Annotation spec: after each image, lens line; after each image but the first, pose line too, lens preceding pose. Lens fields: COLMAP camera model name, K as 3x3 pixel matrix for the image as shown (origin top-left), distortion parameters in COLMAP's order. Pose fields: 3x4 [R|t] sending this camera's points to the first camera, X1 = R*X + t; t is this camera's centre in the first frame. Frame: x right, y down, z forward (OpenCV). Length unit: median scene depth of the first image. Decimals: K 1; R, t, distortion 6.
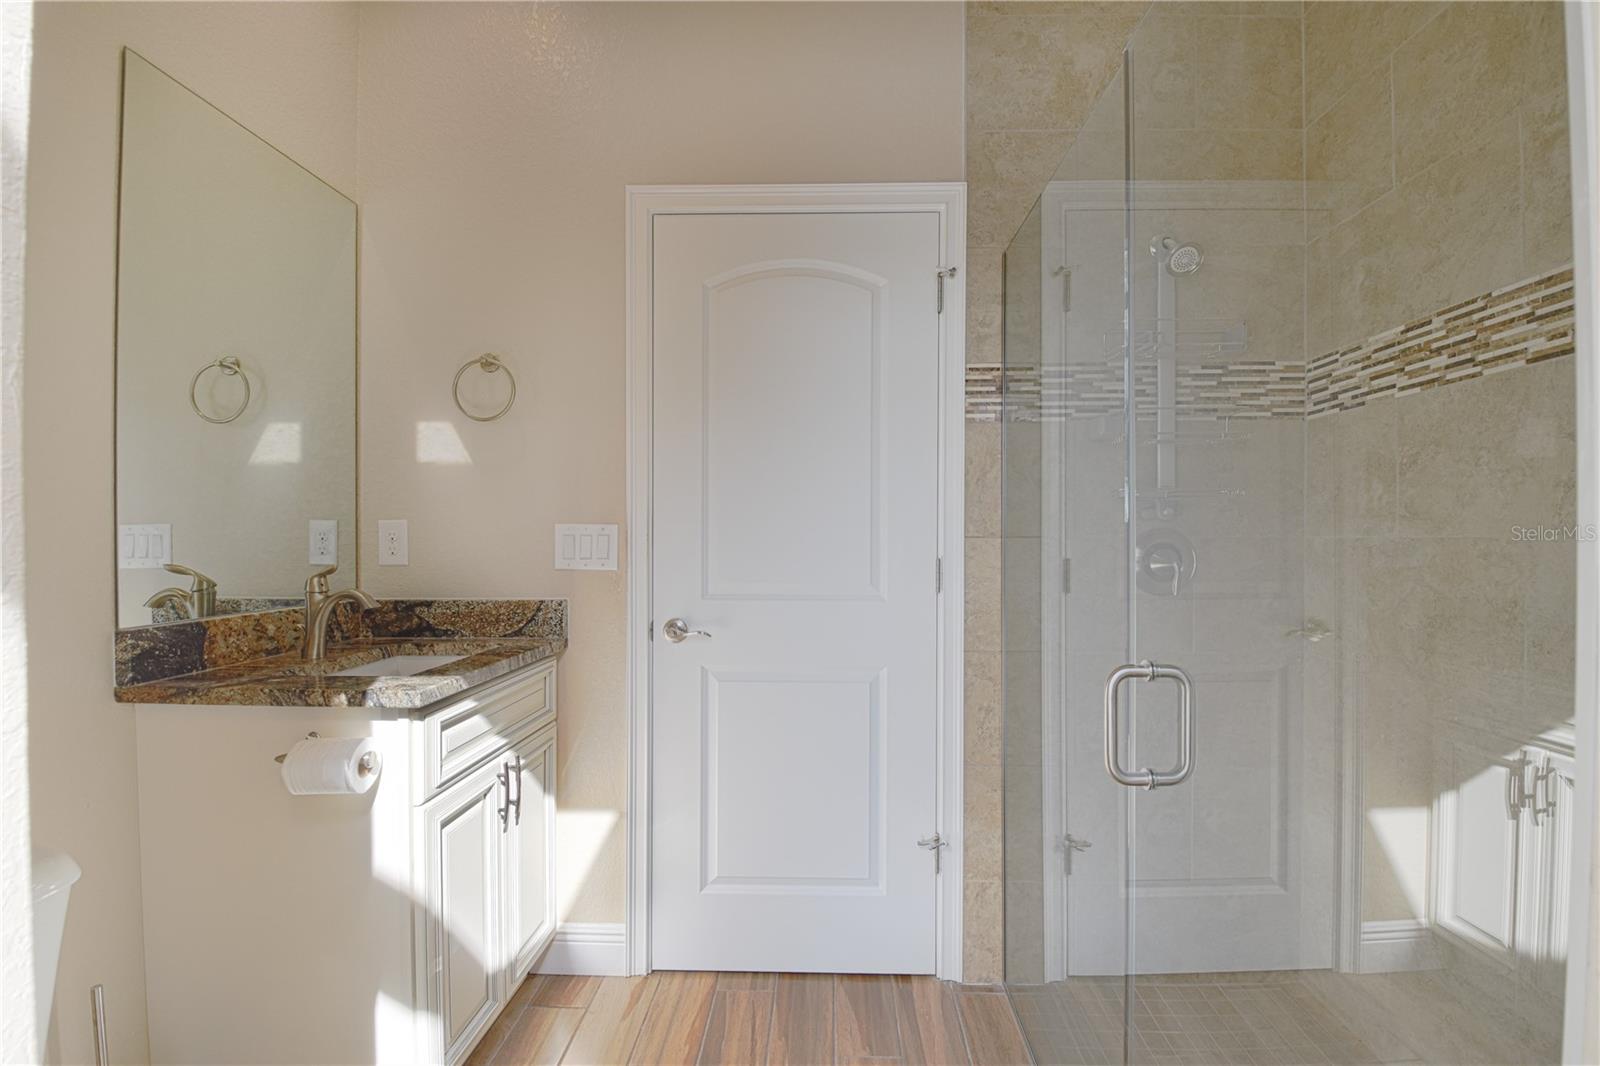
lens RADIAL K [[705.8, 0, 804.5], [0, 705.8, 539.9], [0, 0, 1]] dist [0.012344, -0.013031]
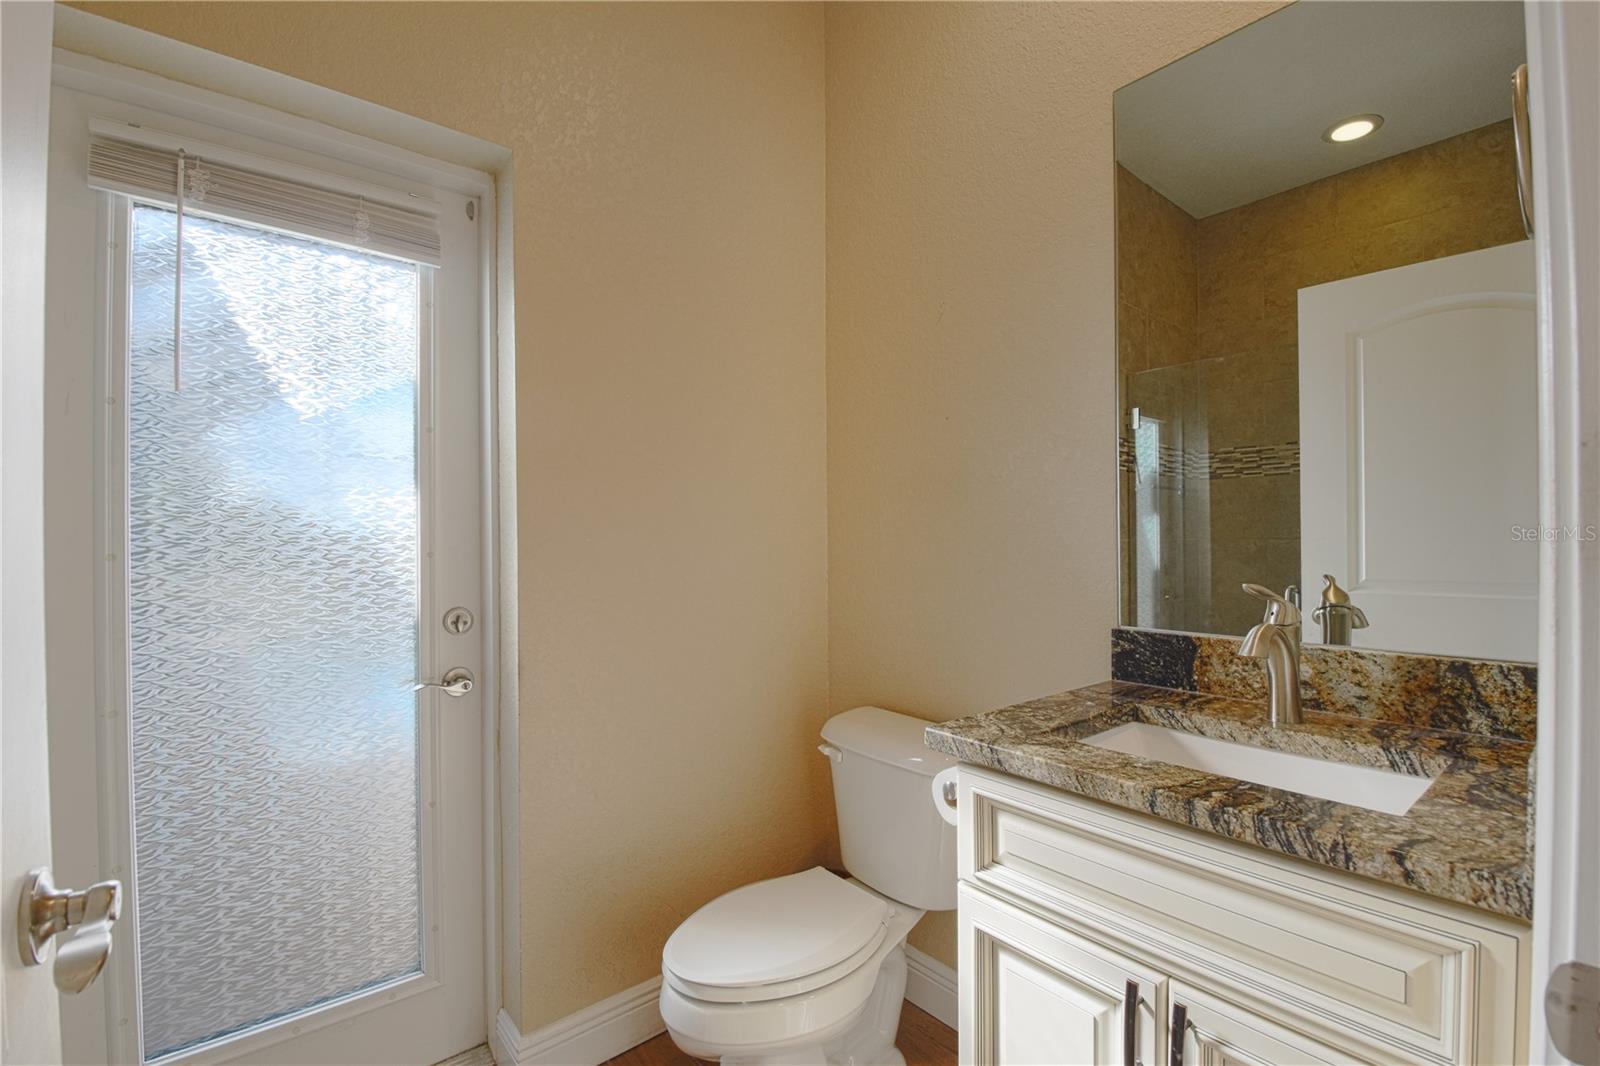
lens RADIAL K [[705.8, 0, 804.5], [0, 705.8, 539.9], [0, 0, 1]] dist [0.012344, -0.013031]
pose [[-0.749909, 0.005232, -0.661521, 0.101967], [0.006778, 0.999977, 0.000225, -0.009899], [0.661507, -0.004316, -0.749927, 1.280033]]
